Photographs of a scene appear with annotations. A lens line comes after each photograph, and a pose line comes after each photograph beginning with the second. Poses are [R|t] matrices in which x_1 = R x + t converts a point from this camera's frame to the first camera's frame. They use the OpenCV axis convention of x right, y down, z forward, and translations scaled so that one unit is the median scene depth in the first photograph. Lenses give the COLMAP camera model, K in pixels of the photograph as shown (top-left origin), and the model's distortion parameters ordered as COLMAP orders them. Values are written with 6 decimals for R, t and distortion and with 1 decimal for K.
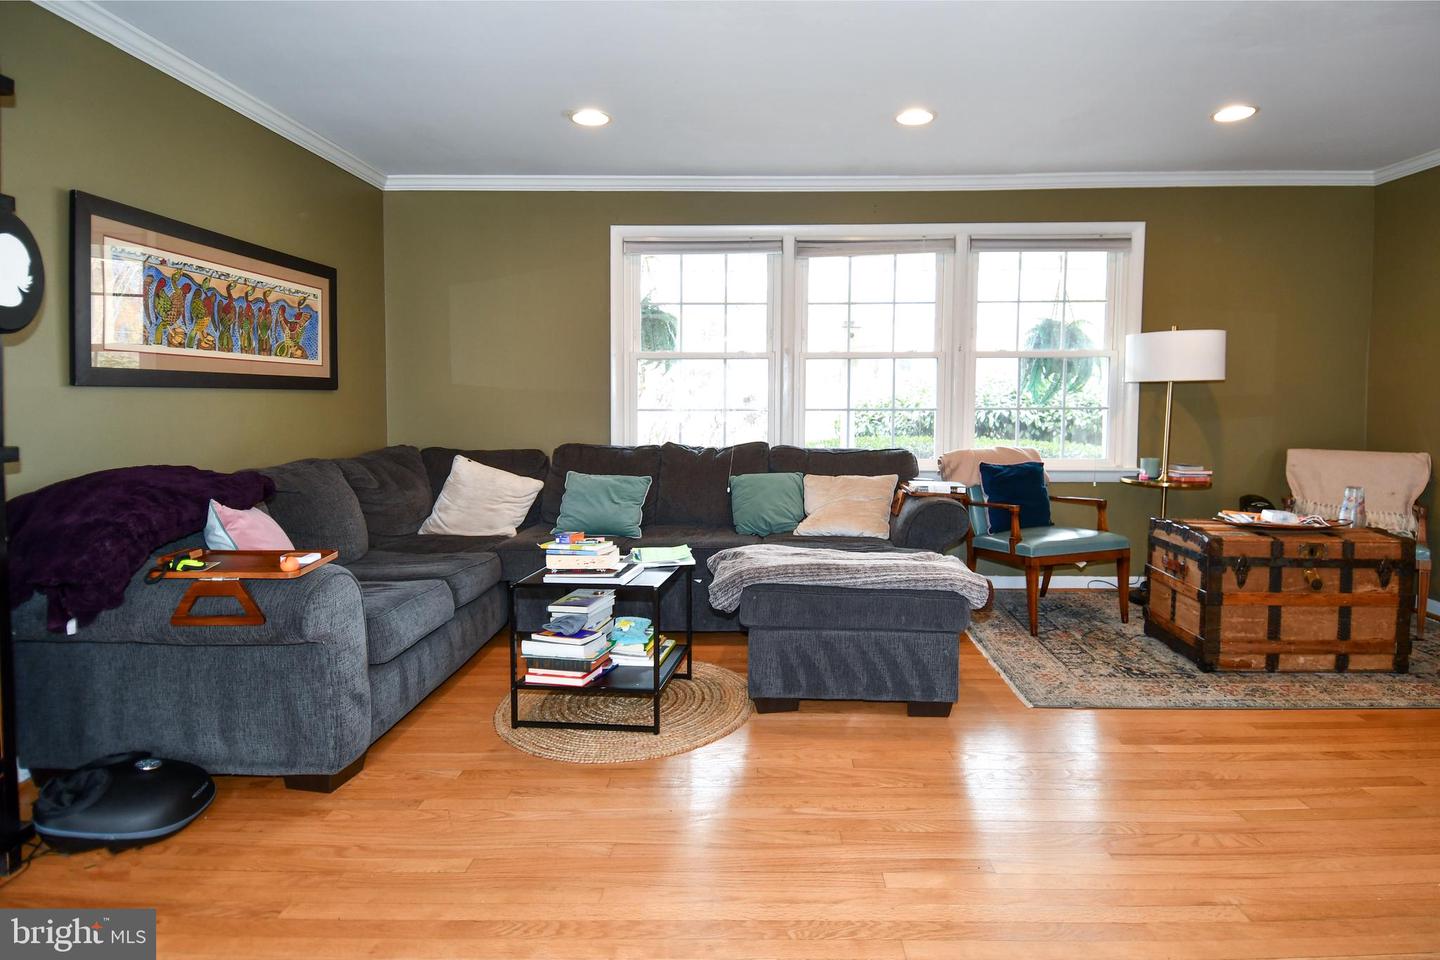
lens RADIAL K [[708.4, 0, 729.1], [0, 708.4, 432.8], [0, 0, 1]] dist [0.016669, -0.016021]
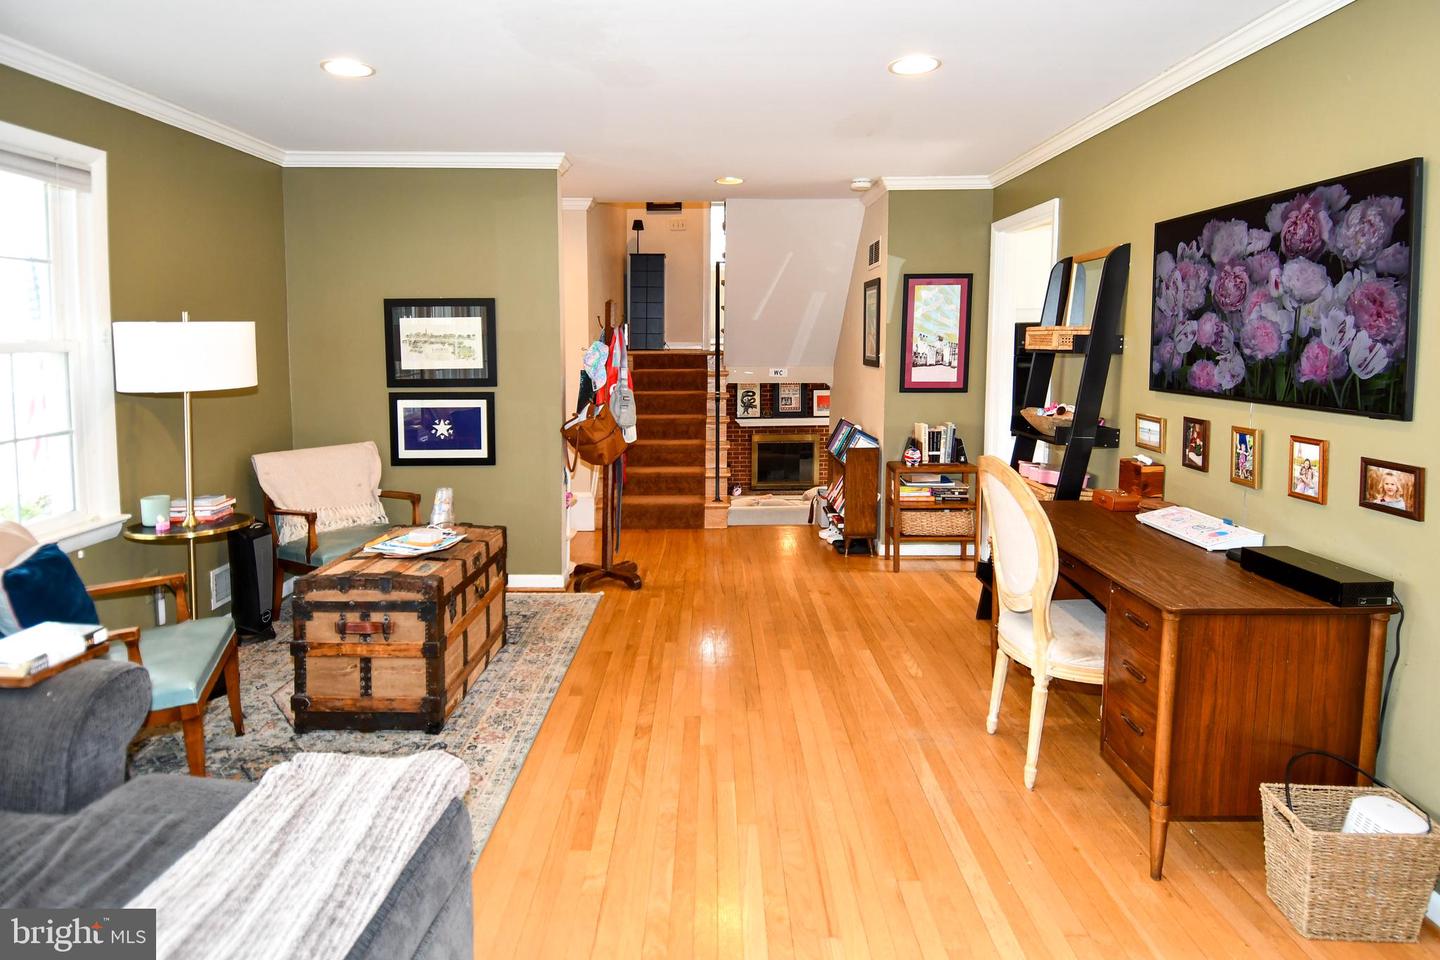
lens RADIAL K [[818.3, 0, 696.3], [0, 818.3, 374.3], [0, 0, 1]] dist [0.004838, -0.005721]
pose [[-0.021752, -0.050039, 0.998510, -0.288841], [0.069215, 0.996275, 0.051434, -0.119578], [-0.997365, 0.070230, -0.018207, 0.645423]]
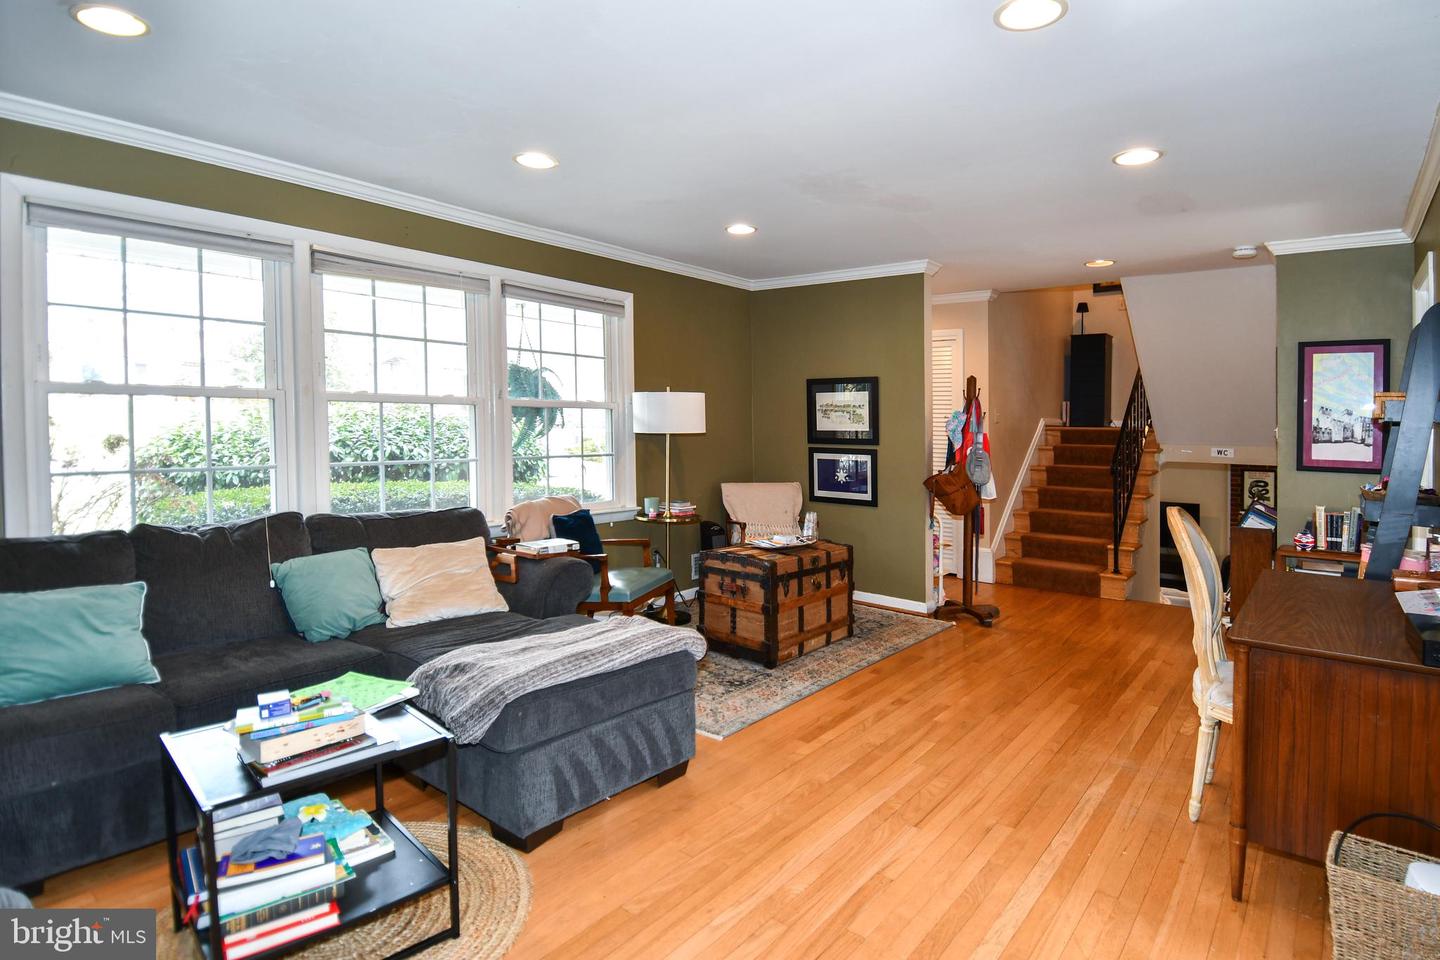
lens RADIAL K [[752.2, 0, 667.1], [0, 752.2, 437.1], [0, 0, 1]] dist [0.019546, -0.029920]
pose [[0.641073, -0.011063, 0.767400, -0.450047], [0.034363, 0.999307, -0.014300, -0.059814], [-0.766711, 0.035537, 0.641009, 0.254997]]
